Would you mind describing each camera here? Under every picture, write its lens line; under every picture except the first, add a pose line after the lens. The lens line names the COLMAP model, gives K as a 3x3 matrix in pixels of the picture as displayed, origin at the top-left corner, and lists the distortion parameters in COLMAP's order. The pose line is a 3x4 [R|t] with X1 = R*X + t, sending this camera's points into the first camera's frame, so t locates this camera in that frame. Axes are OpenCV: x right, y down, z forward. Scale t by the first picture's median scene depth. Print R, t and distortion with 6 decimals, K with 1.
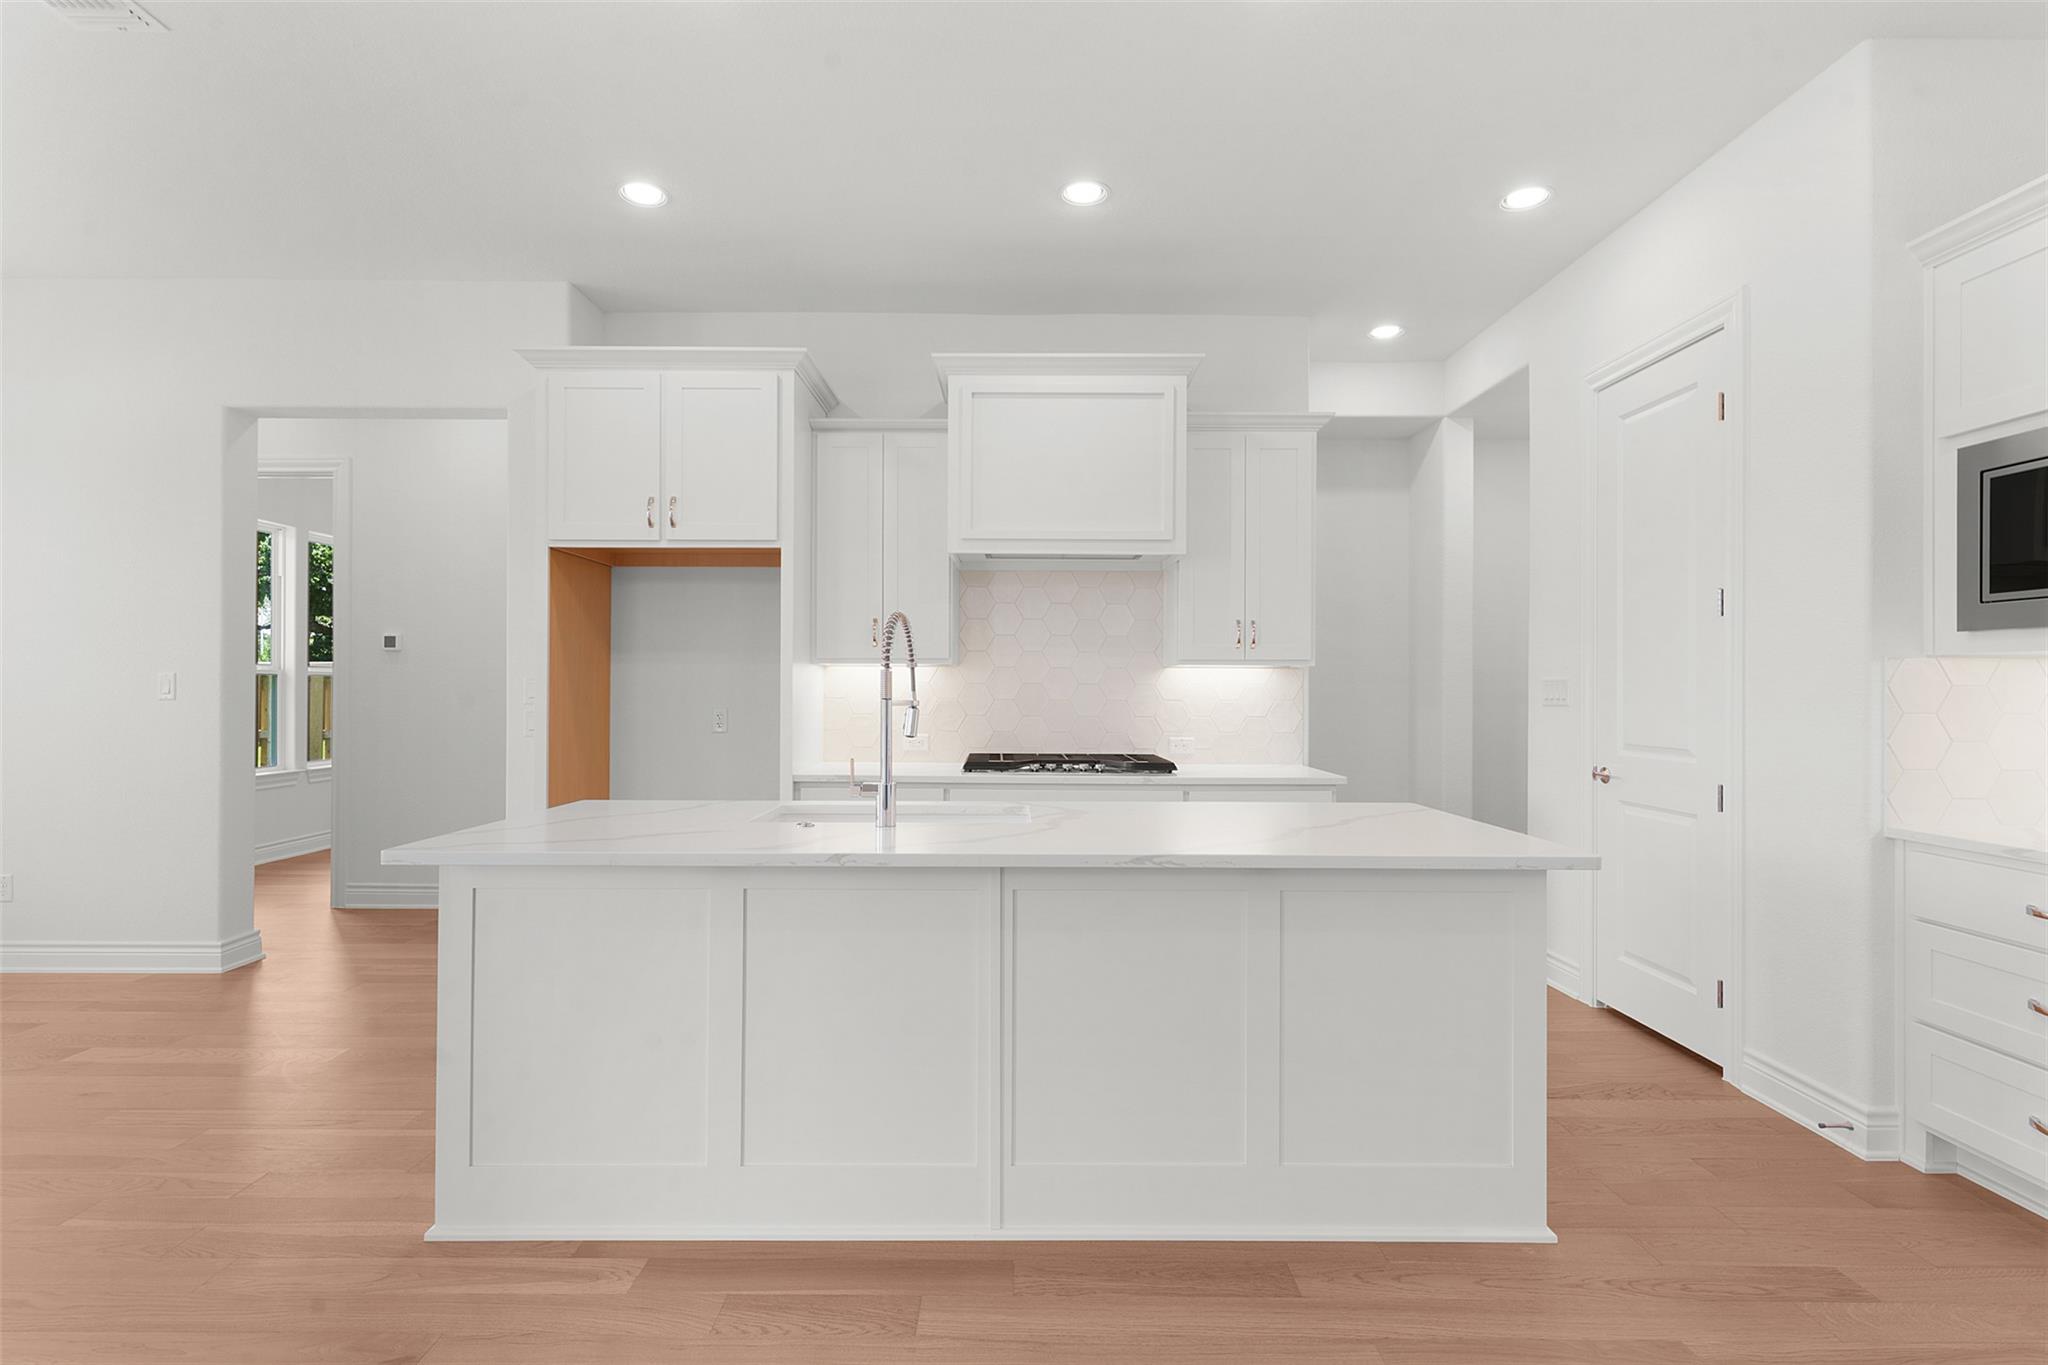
lens RADIAL K [[997.4, 0, 1015.9], [0, 997.4, 681.7], [0, 0, 1]] dist [-0.001237, -0.000081]
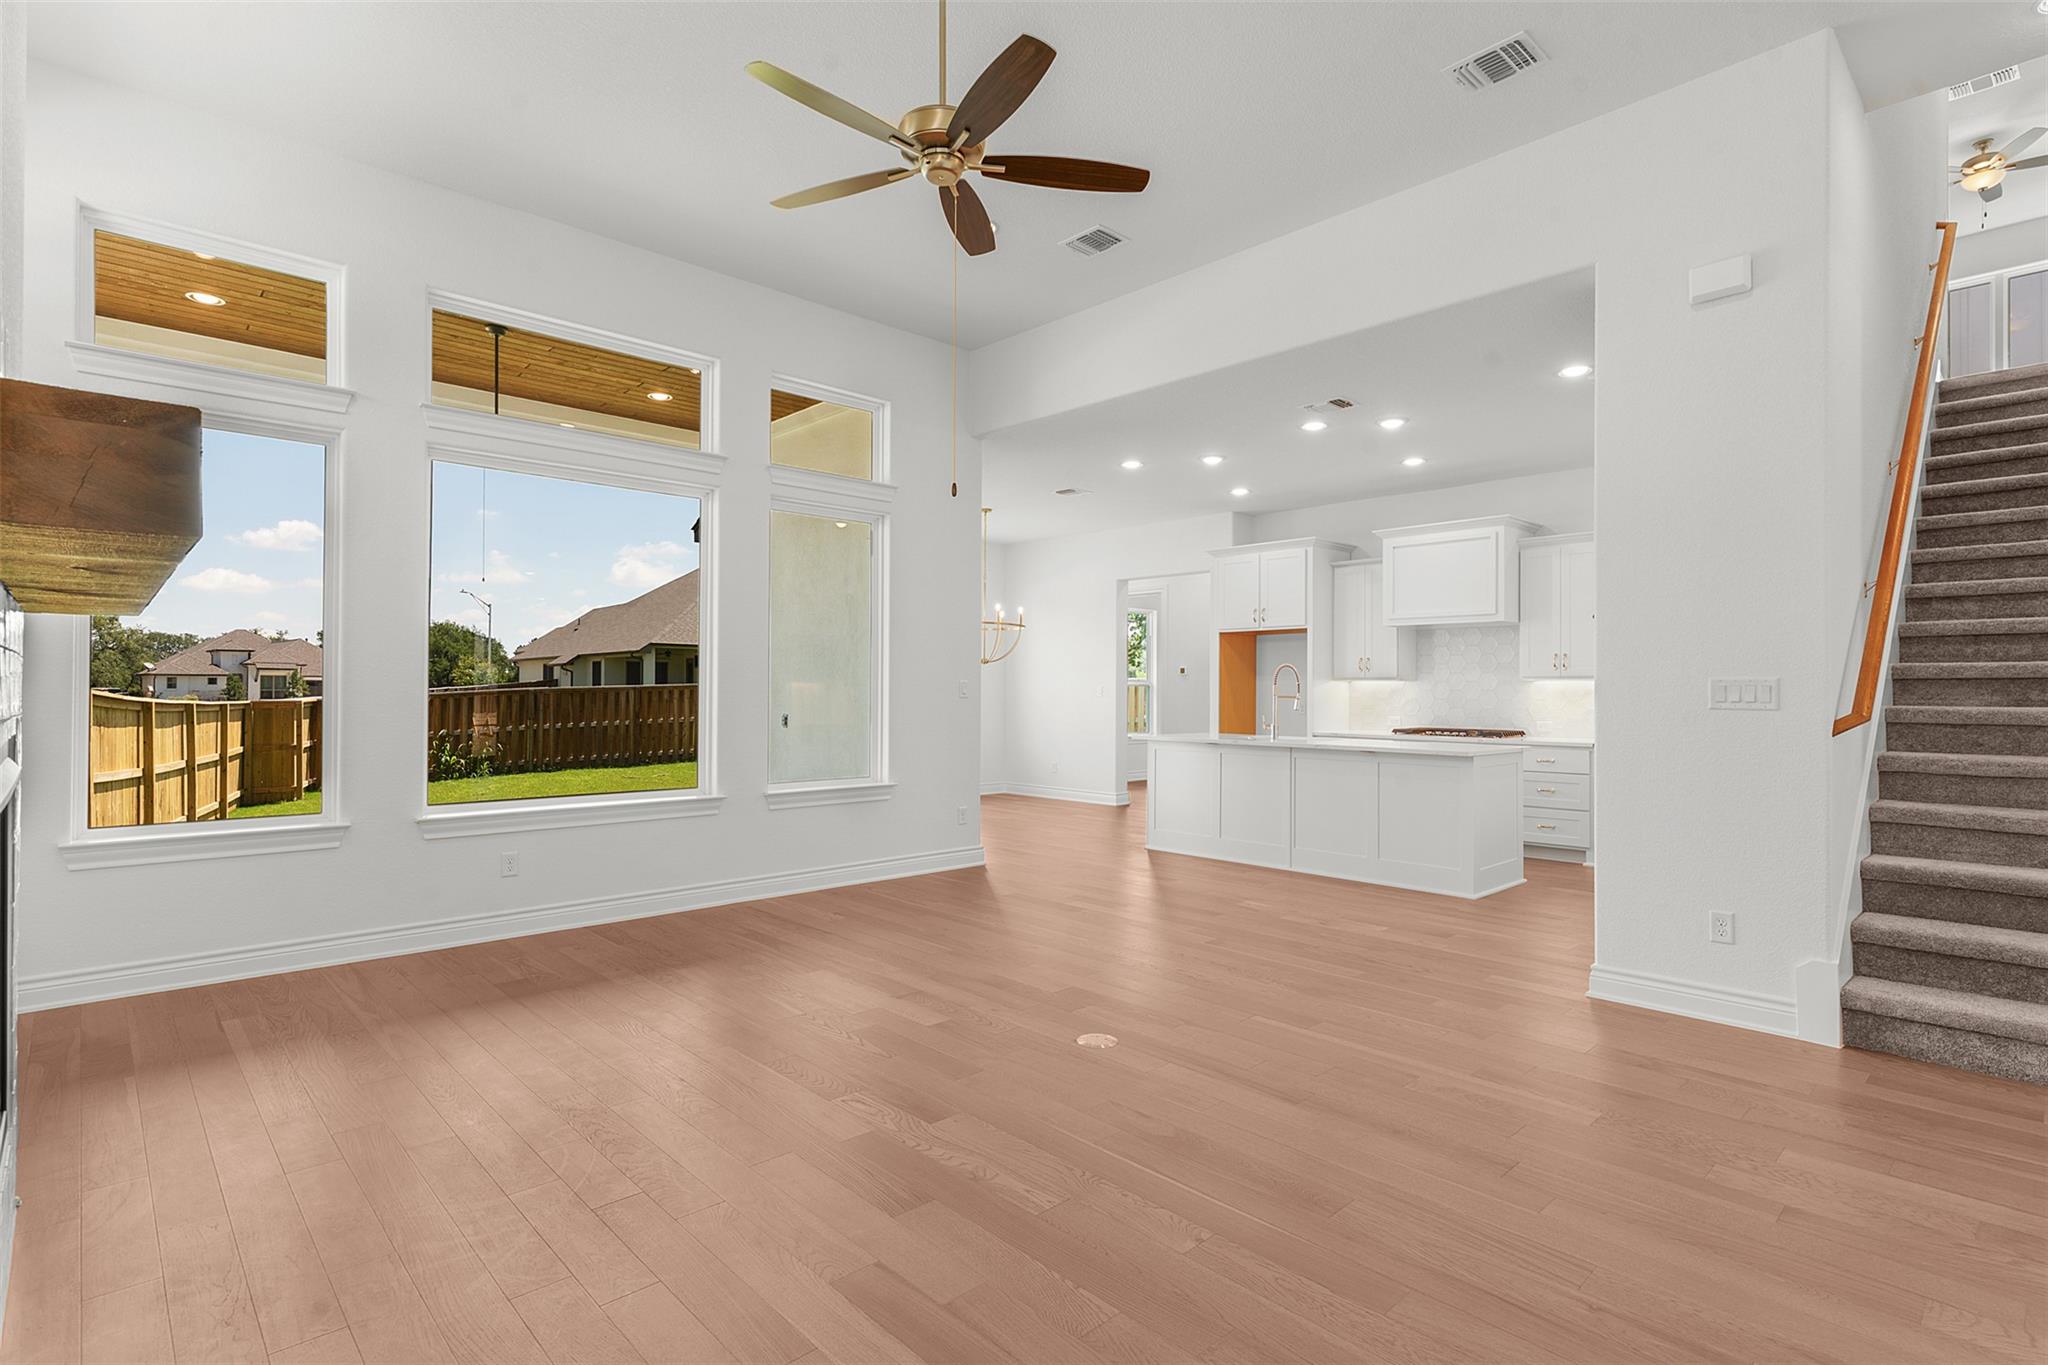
lens RADIAL K [[1014.4, 0, 1024.0], [0, 1014.4, 682.5], [0, 0, 1]] dist [0.042079, -0.000090]
pose [[0.694556, -0.008265, -0.719391, 1.098256], [0.003308, 0.999960, -0.008294, -0.000030], [0.719431, 0.003381, 0.694556, -1.160411]]
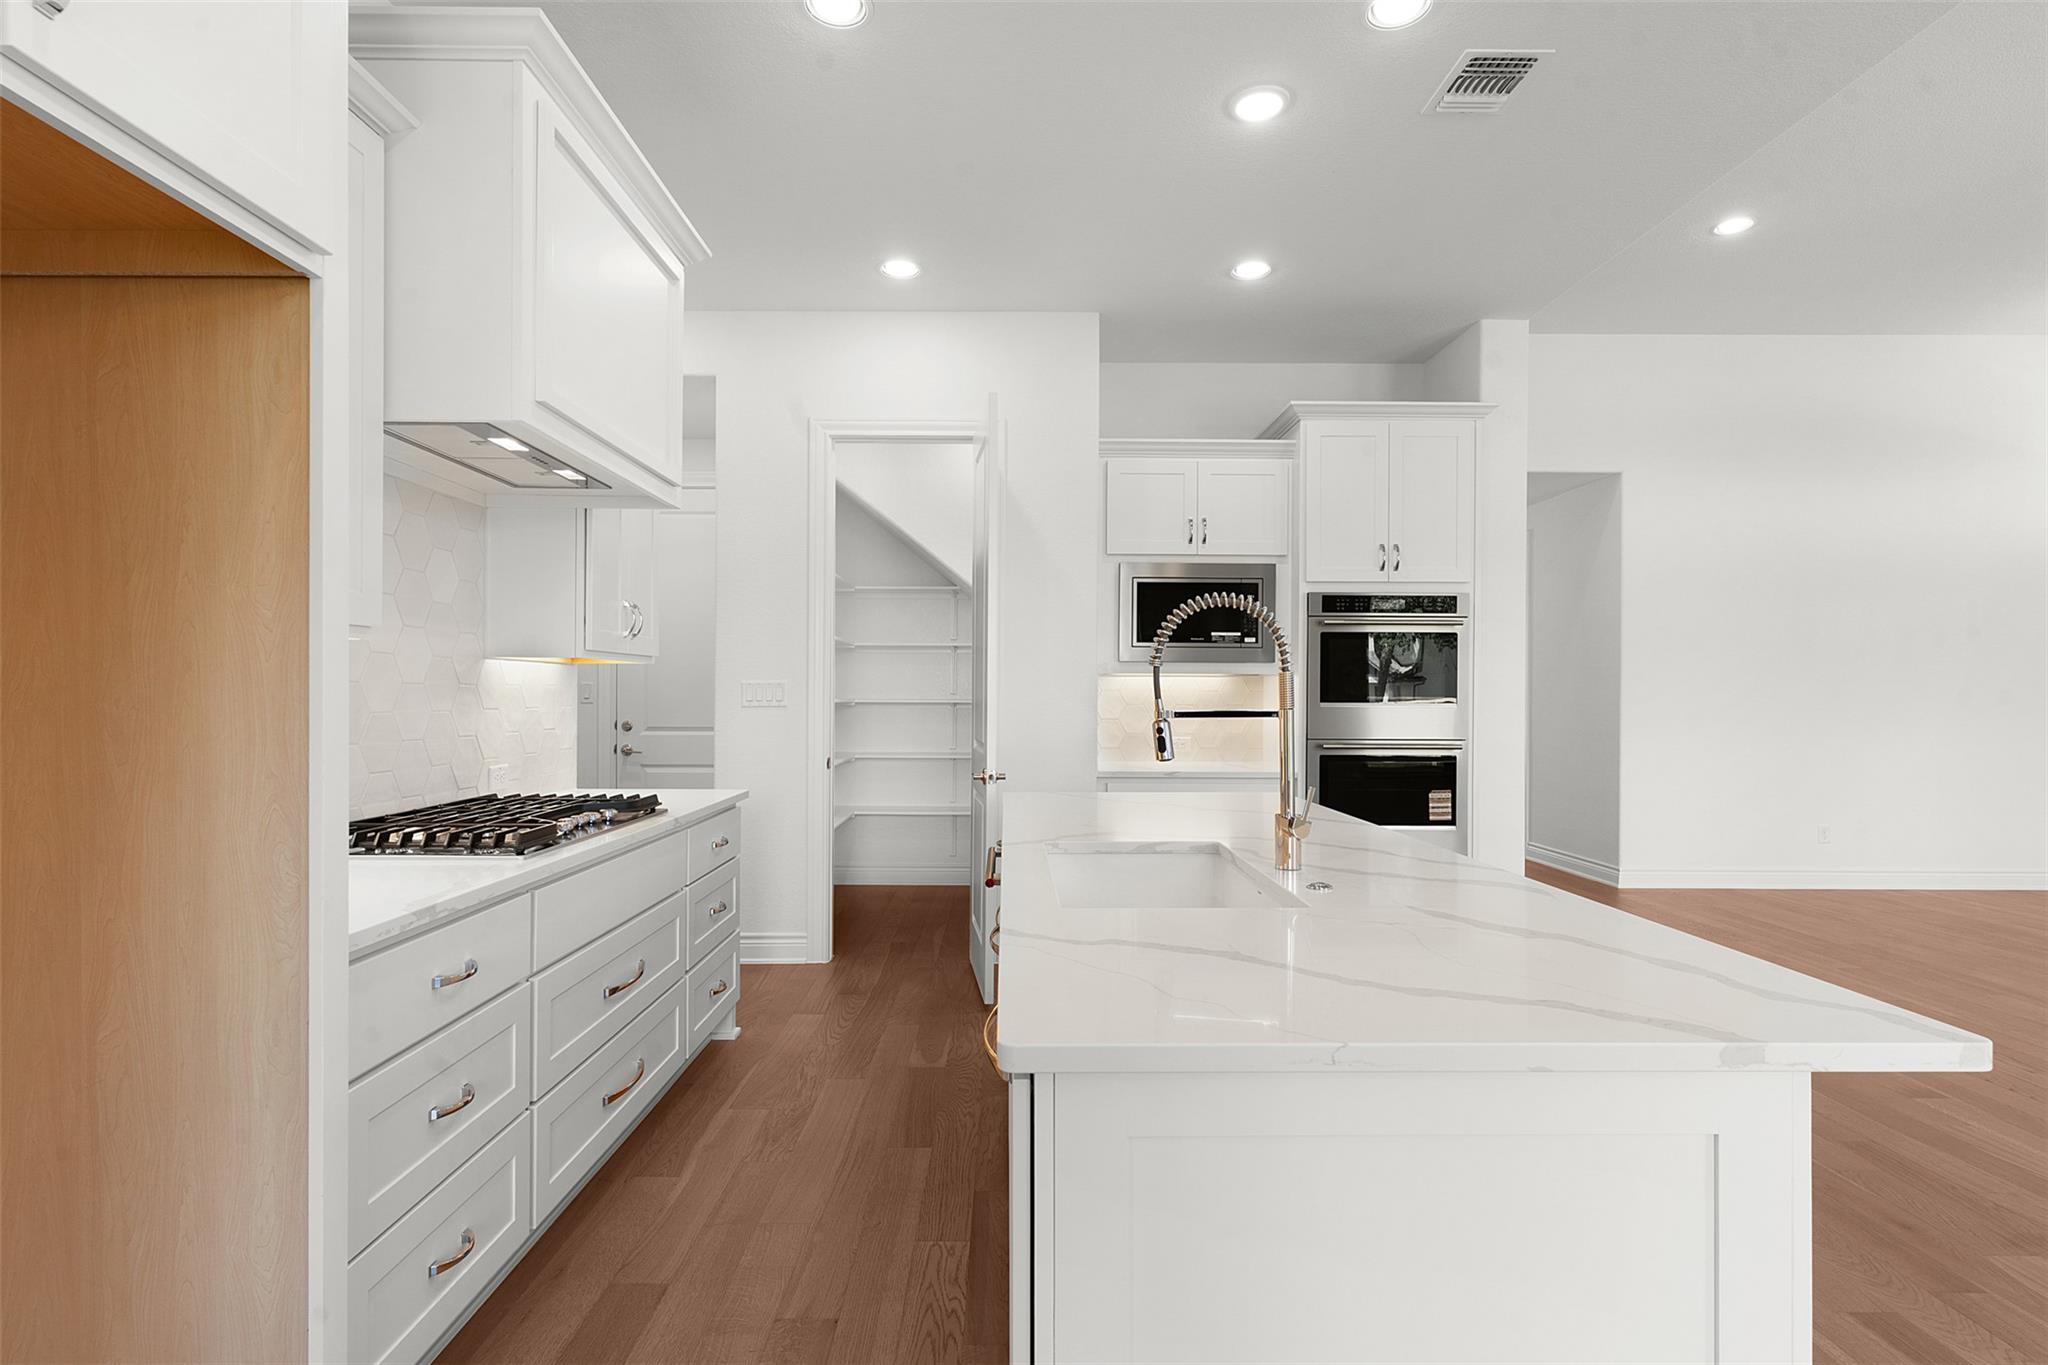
lens RADIAL K [[986.8, 0, 1024.0], [0, 986.8, 682.5], [0, 0, 1]] dist [0.002457, 0.000072]
pose [[-0.028309, 0.007125, 0.999574, -0.708112], [-0.006765, 0.999950, -0.007319, 0.003577], [-0.999576, -0.006969, -0.028260, 0.955747]]
